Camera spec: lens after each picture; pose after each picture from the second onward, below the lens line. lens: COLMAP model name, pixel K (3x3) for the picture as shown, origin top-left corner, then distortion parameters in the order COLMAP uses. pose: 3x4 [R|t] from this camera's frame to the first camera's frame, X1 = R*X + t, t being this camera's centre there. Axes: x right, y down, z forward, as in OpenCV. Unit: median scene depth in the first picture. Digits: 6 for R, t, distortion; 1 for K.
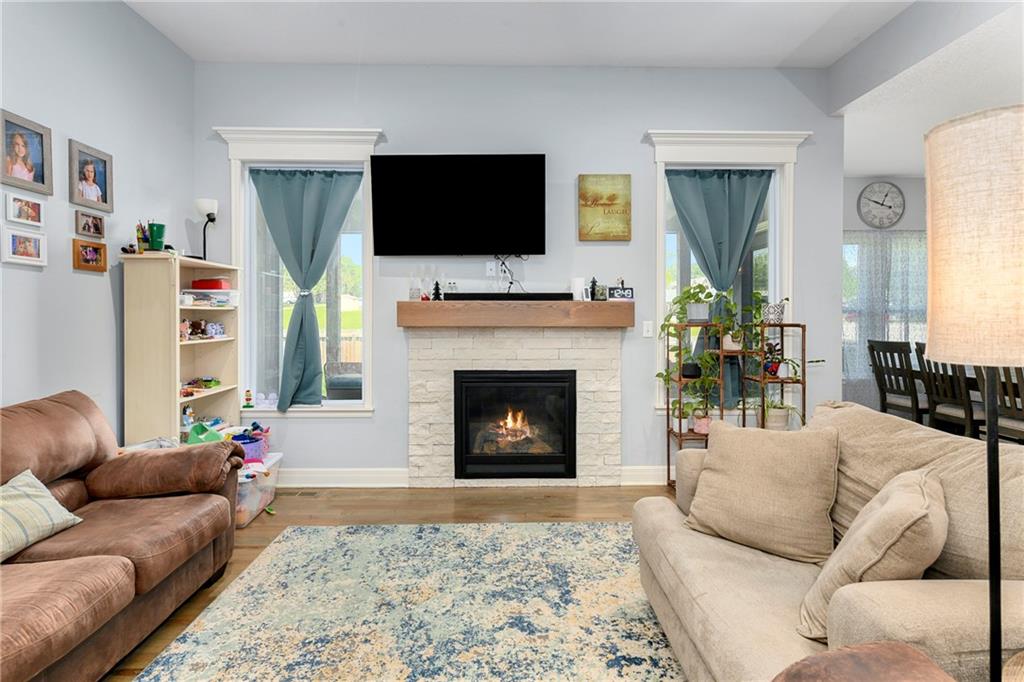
lens RADIAL K [[516.9, 0, 508.6], [0, 516.9, 325.9], [0, 0, 1]] dist [0.005429, -0.000289]
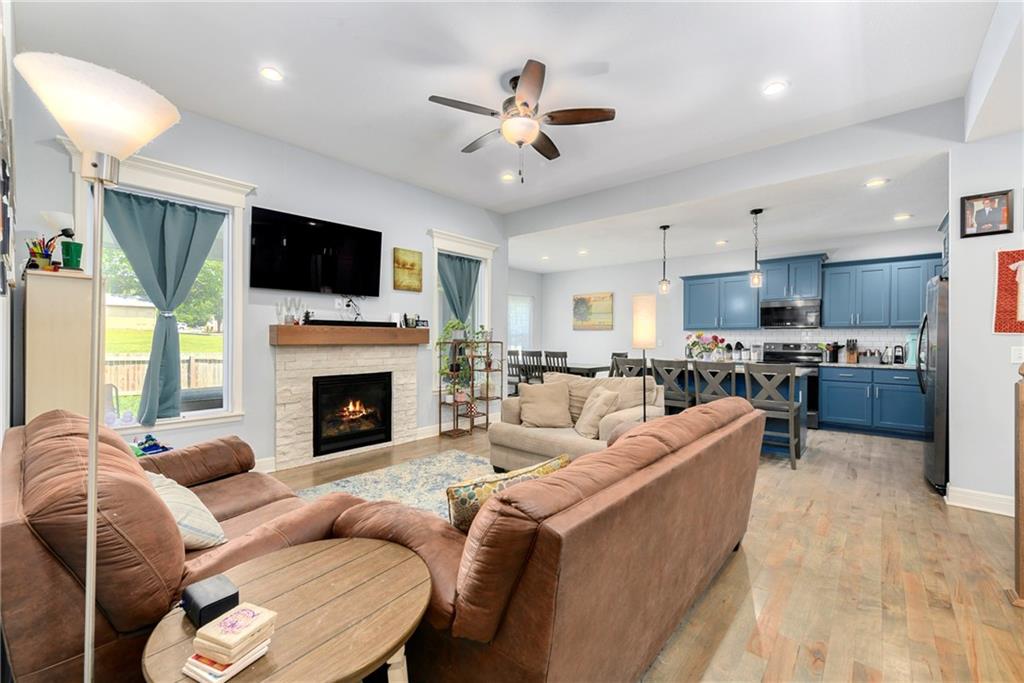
lens RADIAL K [[410.5, 0, 530.1], [0, 410.5, 343.5], [0, 0, 1]] dist [0.000674, 0.000008]
pose [[0.658646, -0.007182, 0.752419, -0.541100], [0.008283, 0.999963, 0.002294, 0.001077], [-0.752408, 0.004722, 0.658681, -0.135930]]
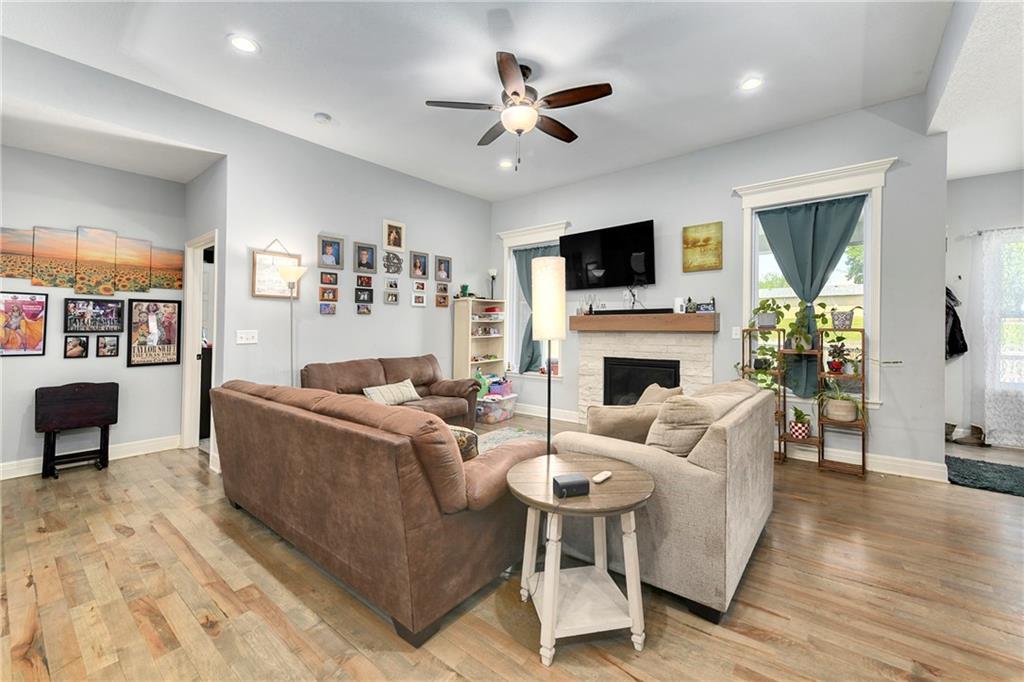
lens RADIAL K [[419.6, 0, 510.7], [0, 419.6, 321.2], [0, 0, 1]] dist [0.000732, -0.000078]
pose [[0.762927, -0.010909, -0.646393, 0.538325], [-0.005303, 0.999718, -0.023131, 0.004128], [0.646463, 0.021075, 0.762654, -0.224026]]
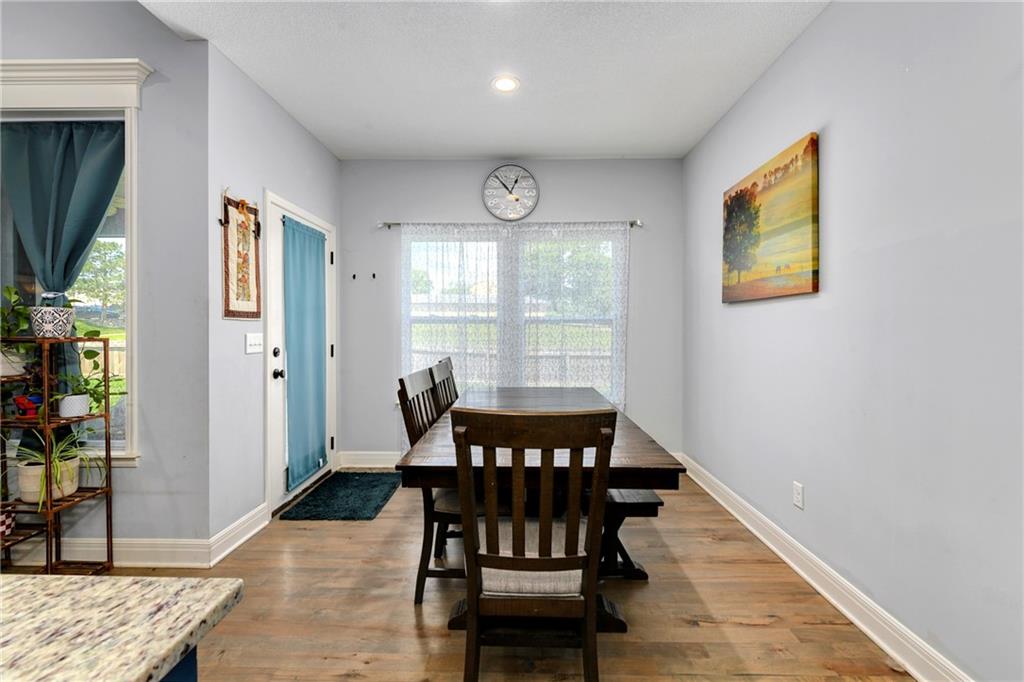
lens RADIAL K [[432.1, 0, 512.0], [0, 432.1, 341.0], [0, 0, 1]] dist [-0.000218, -0.000155]
pose [[0.998833, 0.001825, -0.048258, 1.132091], [-0.000930, 0.999827, 0.018573, -0.015374], [0.048283, -0.018506, 0.998662, 0.461602]]
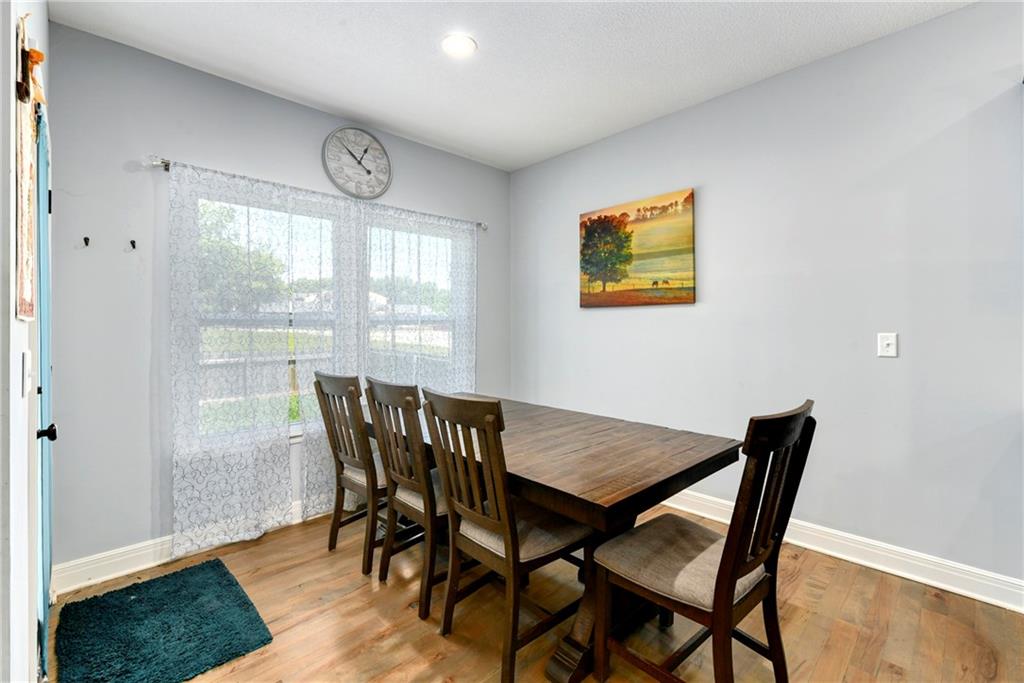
lens RADIAL K [[439.9, 0, 516.4], [0, 439.9, 331.5], [0, 0, 1]] dist [0.000772, -0.000328]
pose [[0.741772, -0.011837, 0.670548, 0.728829], [0.013689, 0.999903, 0.002508, -0.022669], [-0.670512, 0.007319, 0.741862, 0.664420]]
